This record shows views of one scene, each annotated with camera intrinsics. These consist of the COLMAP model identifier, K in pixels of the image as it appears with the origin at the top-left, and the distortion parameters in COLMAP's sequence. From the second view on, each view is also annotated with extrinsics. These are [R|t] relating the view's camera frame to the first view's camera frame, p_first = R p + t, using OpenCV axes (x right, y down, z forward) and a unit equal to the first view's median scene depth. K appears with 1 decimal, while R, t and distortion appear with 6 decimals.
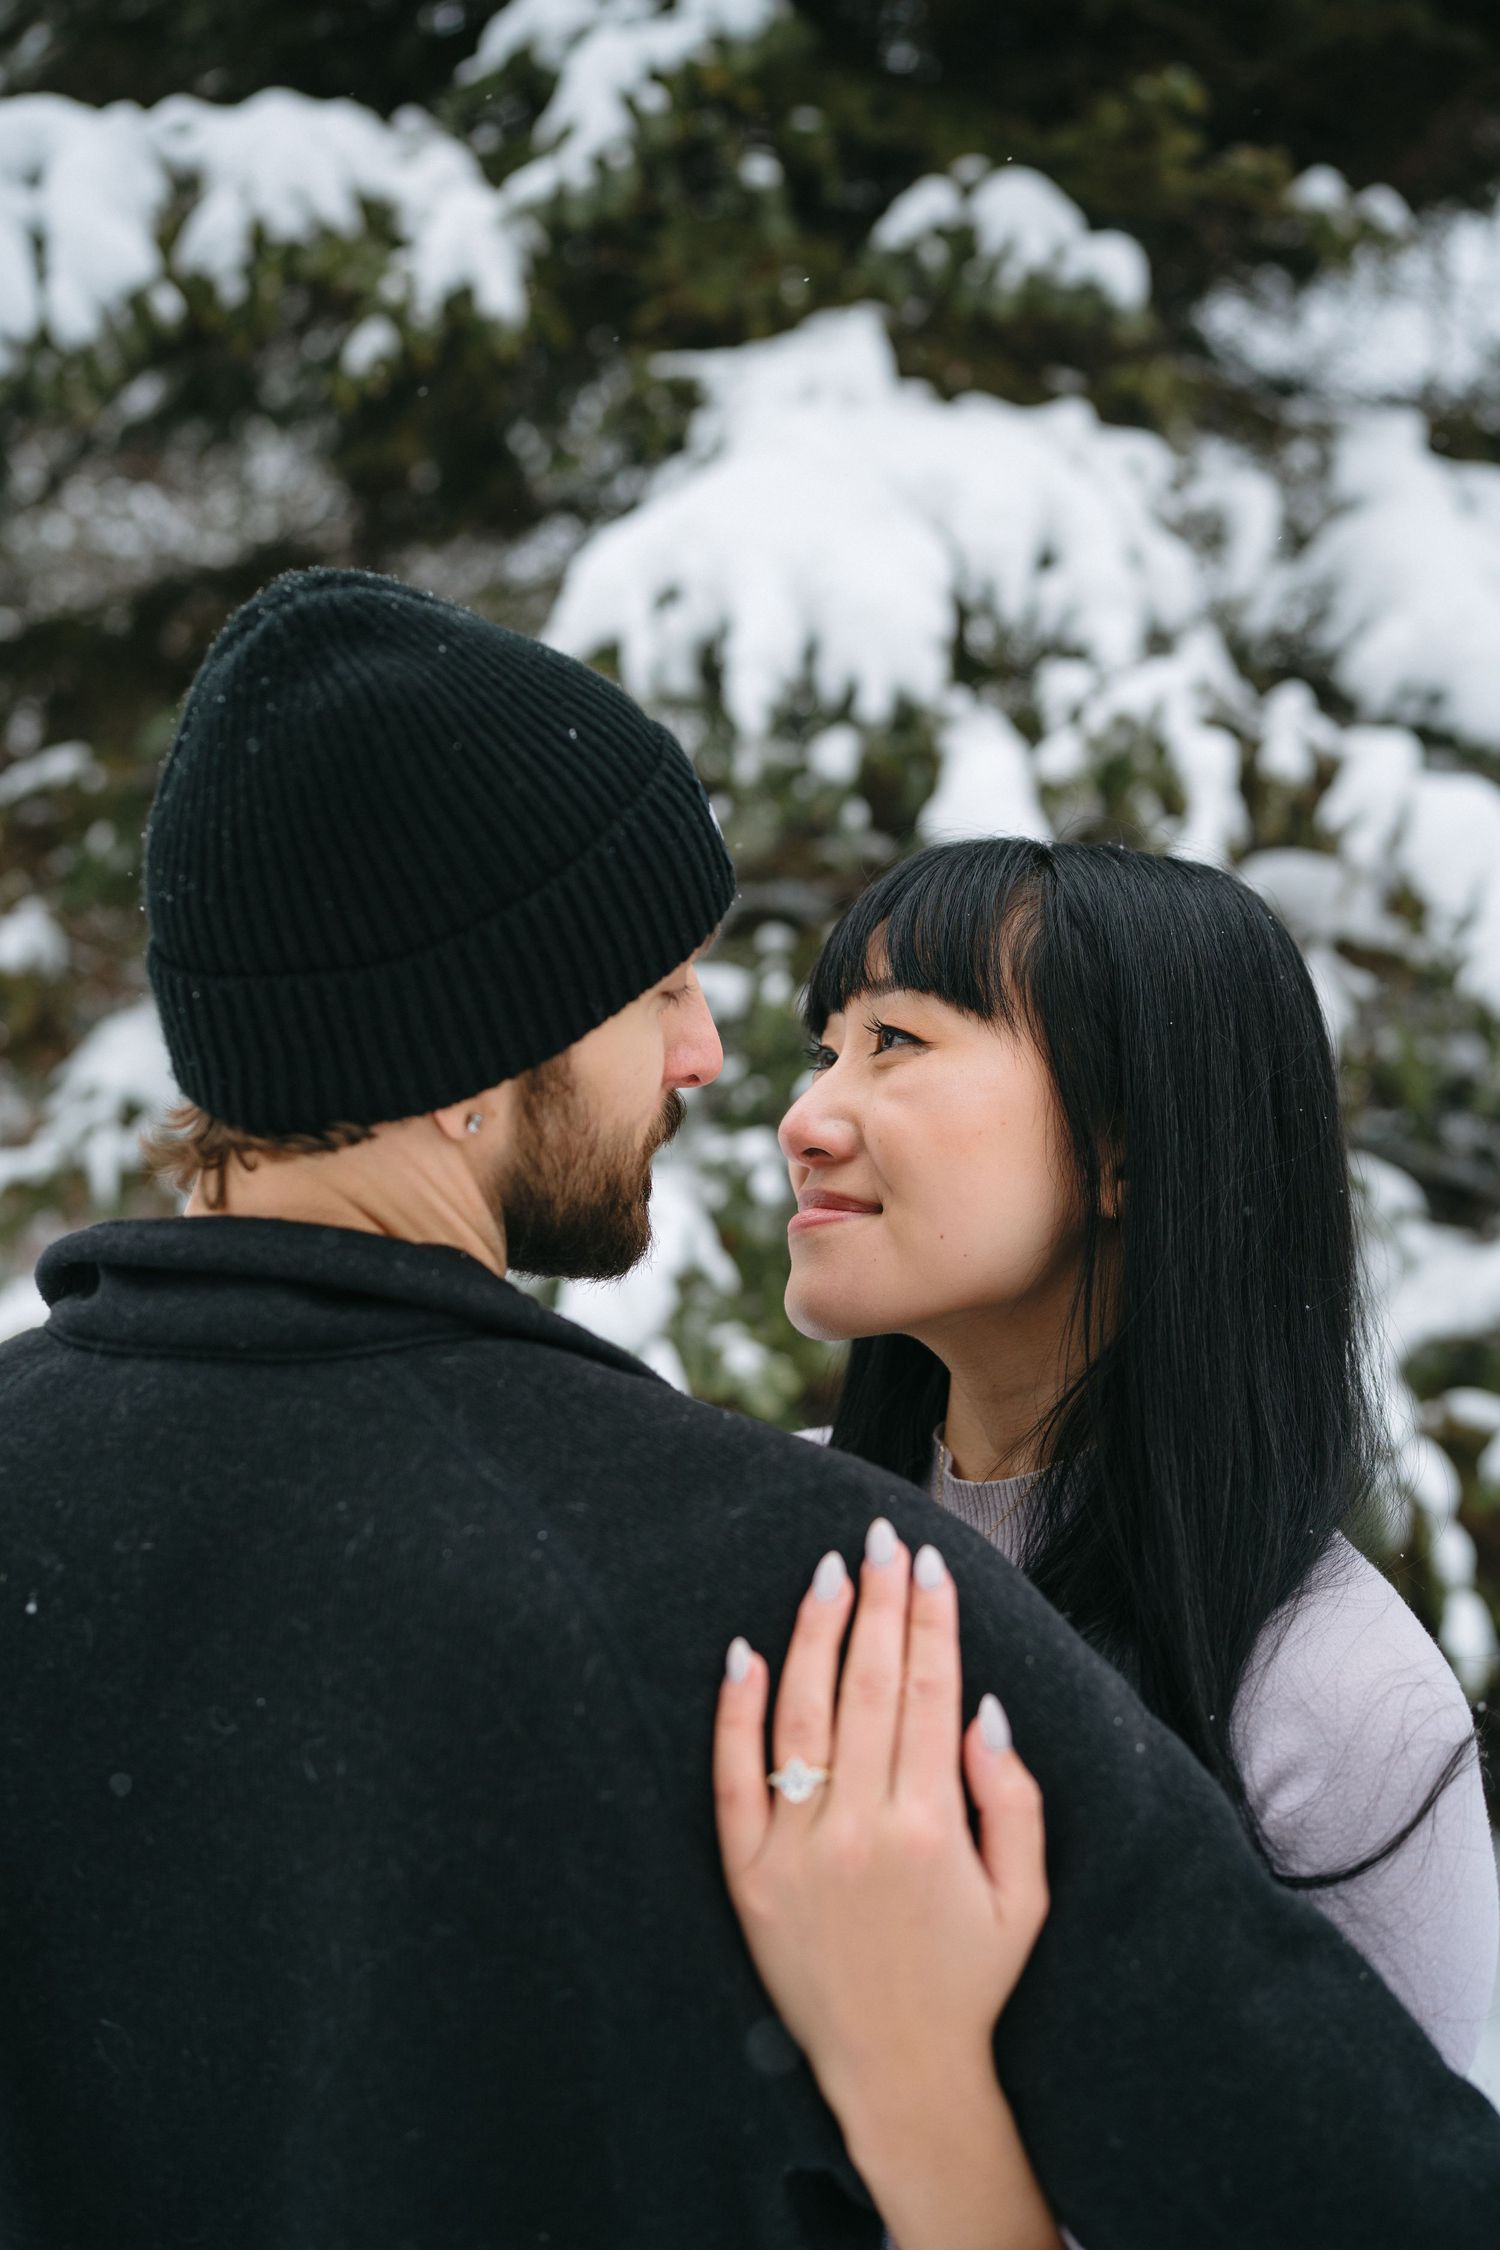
lens RADIAL K [[2281.1, 0, 737.6], [0, 2281.1, 1133.6], [0, 0, 1]] dist [0.007323, -0.001390]
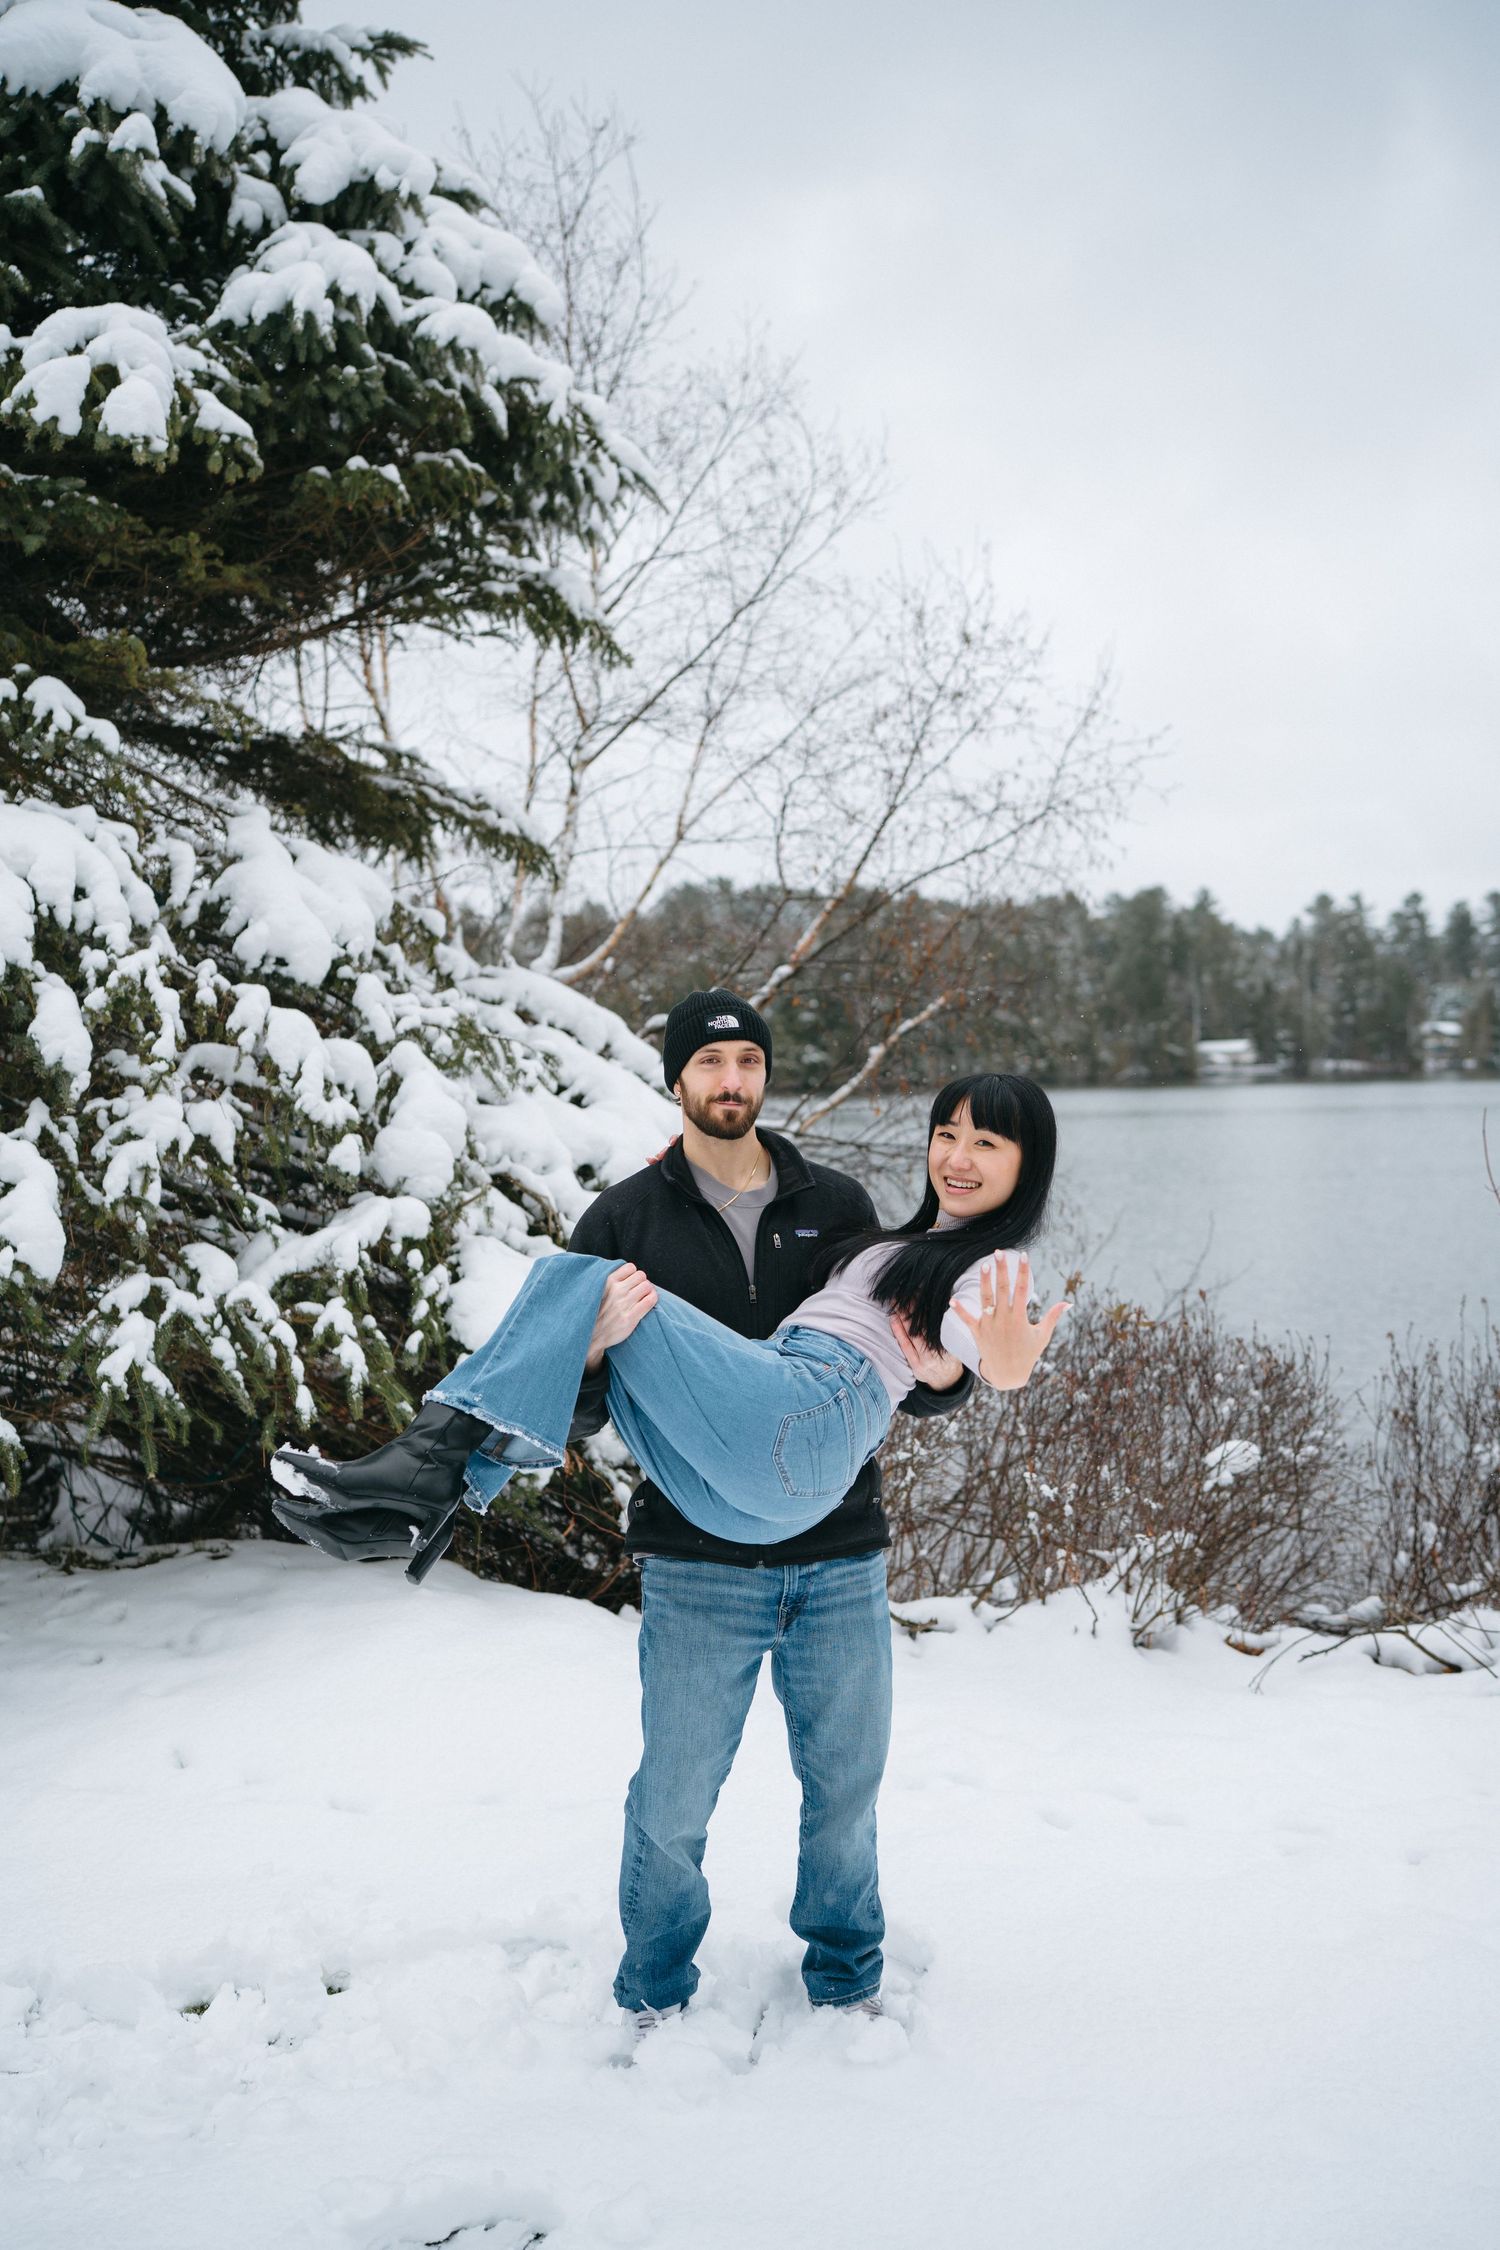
lens RADIAL K [[2181.2, 0, 722.6], [0, 2181.2, 1150.1], [0, 0, 1]] dist [0.007747, 0.015865]
pose [[0.888168, -0.021761, 0.459002, -0.240366], [0.041644, 0.998579, -0.033238, 0.053845], [-0.457627, 0.048636, 0.887813, -0.903694]]
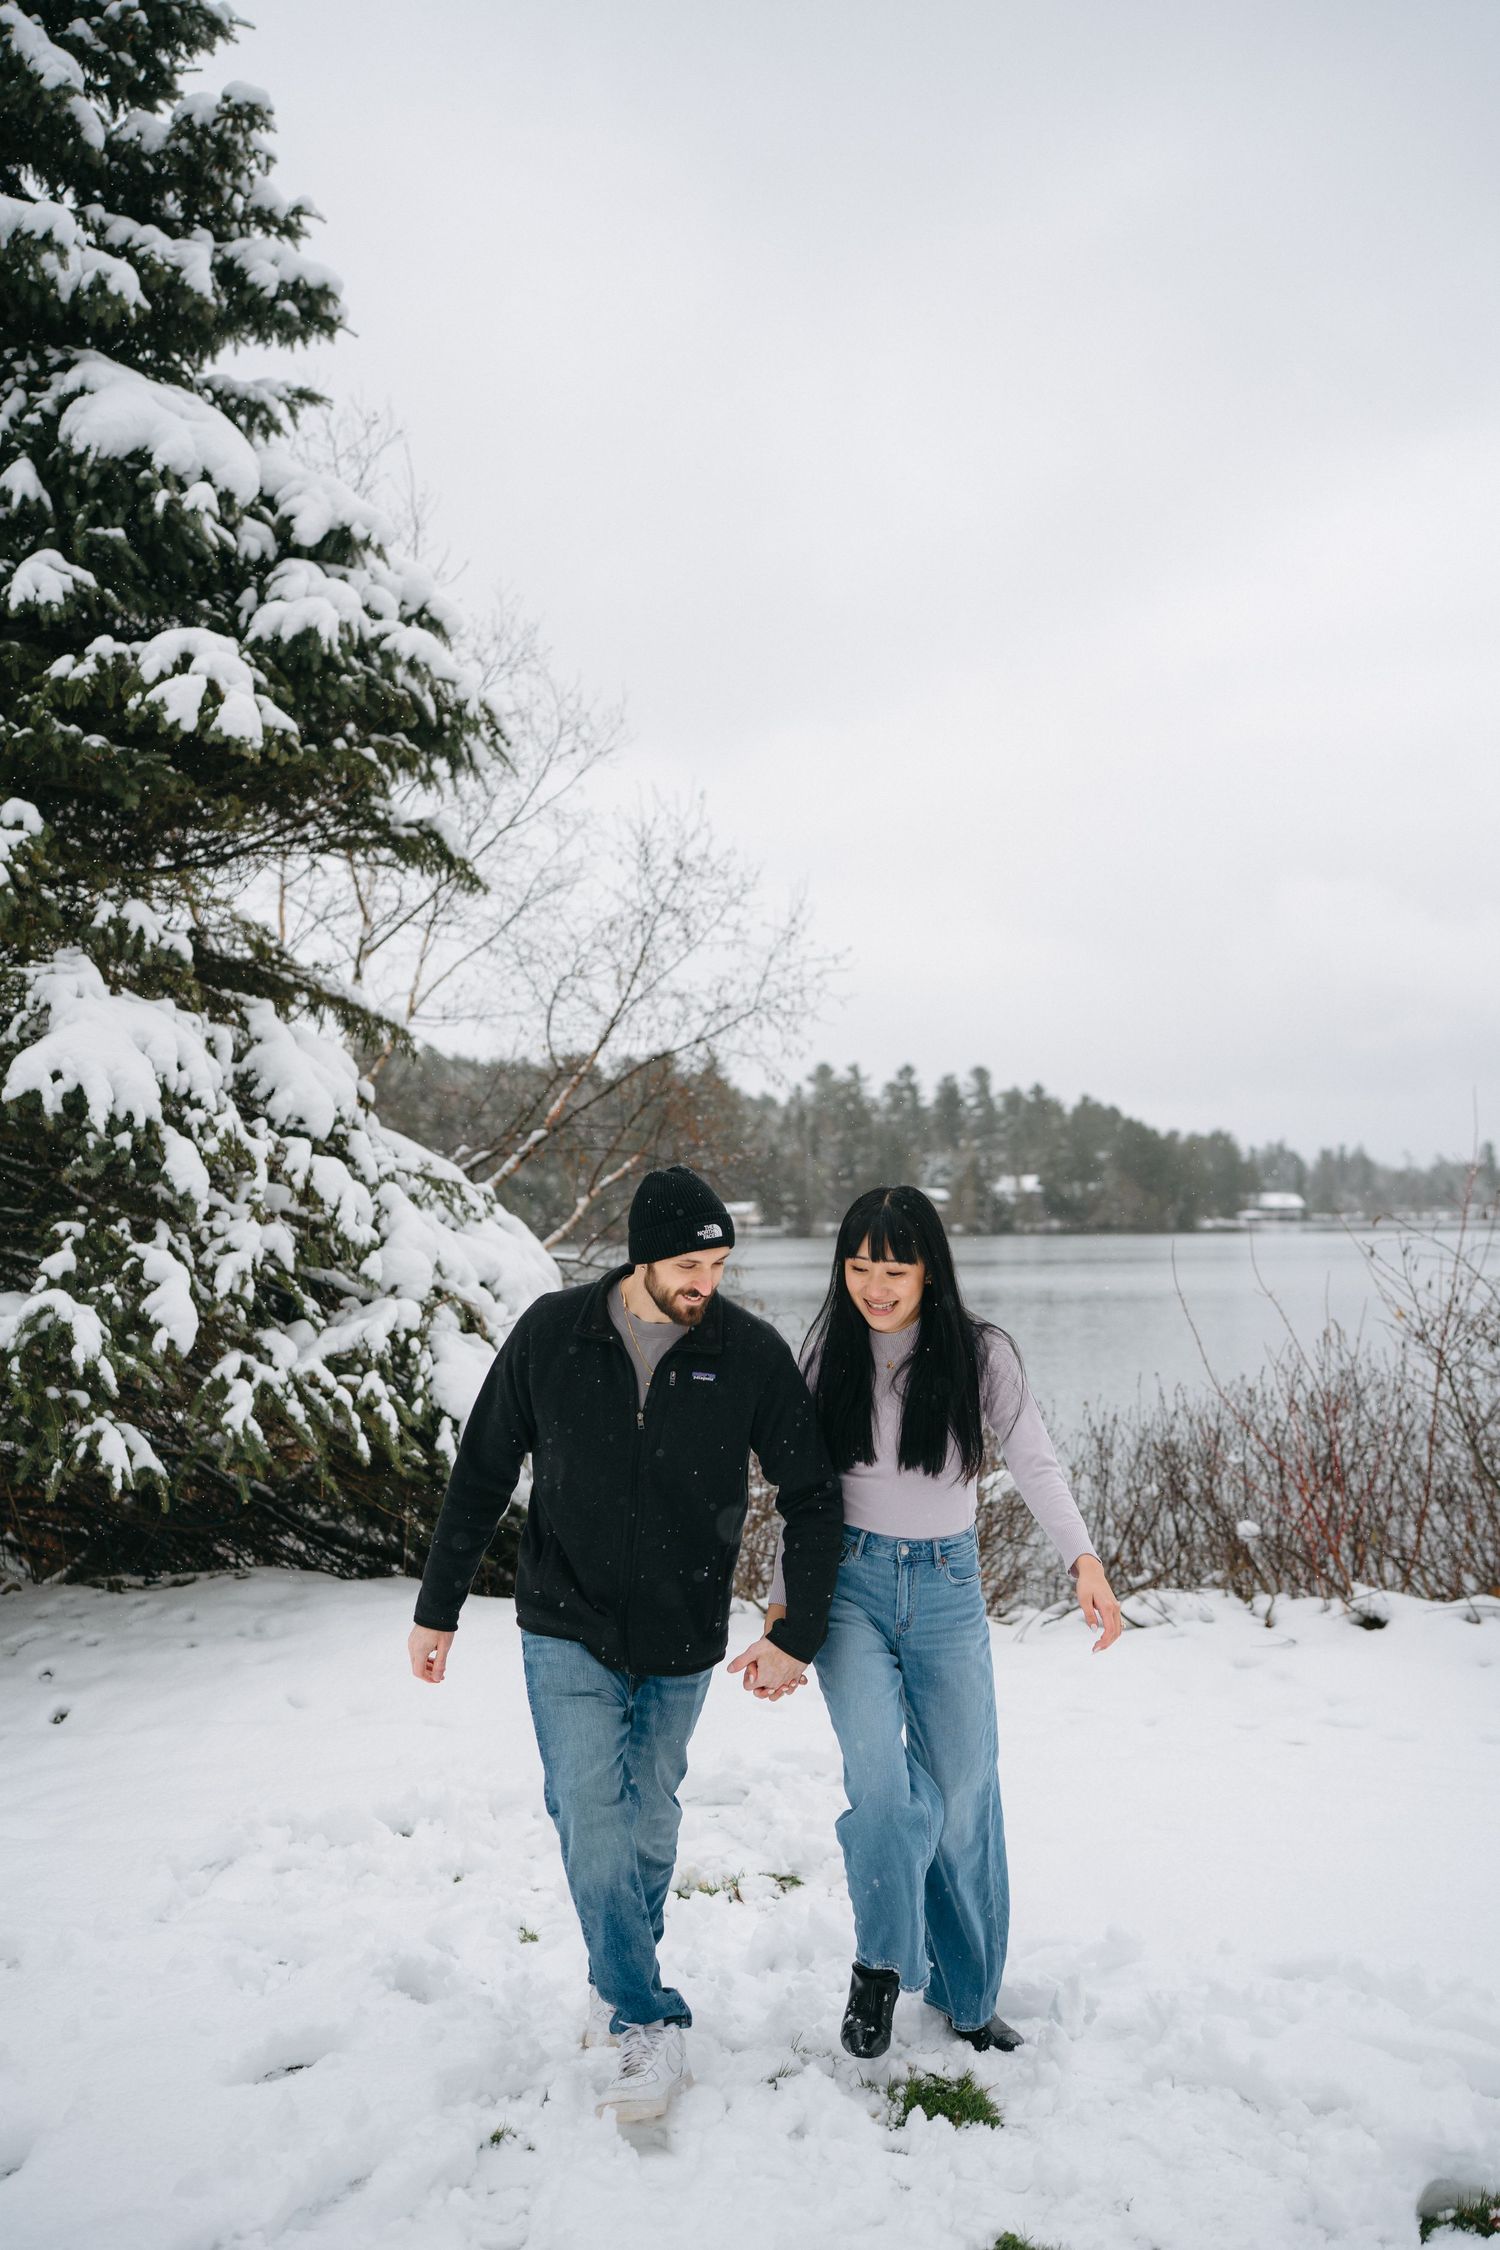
lens RADIAL K [[2232.1, 0, 745.1], [0, 2232.1, 1149.3], [0, 0, 1]] dist [0.033506, -0.007663]
pose [[0.752073, 0.032719, 0.658268, -1.063140], [0.039766, 0.994695, -0.094874, 0.110973], [-0.657880, 0.097529, 0.746782, -1.327814]]
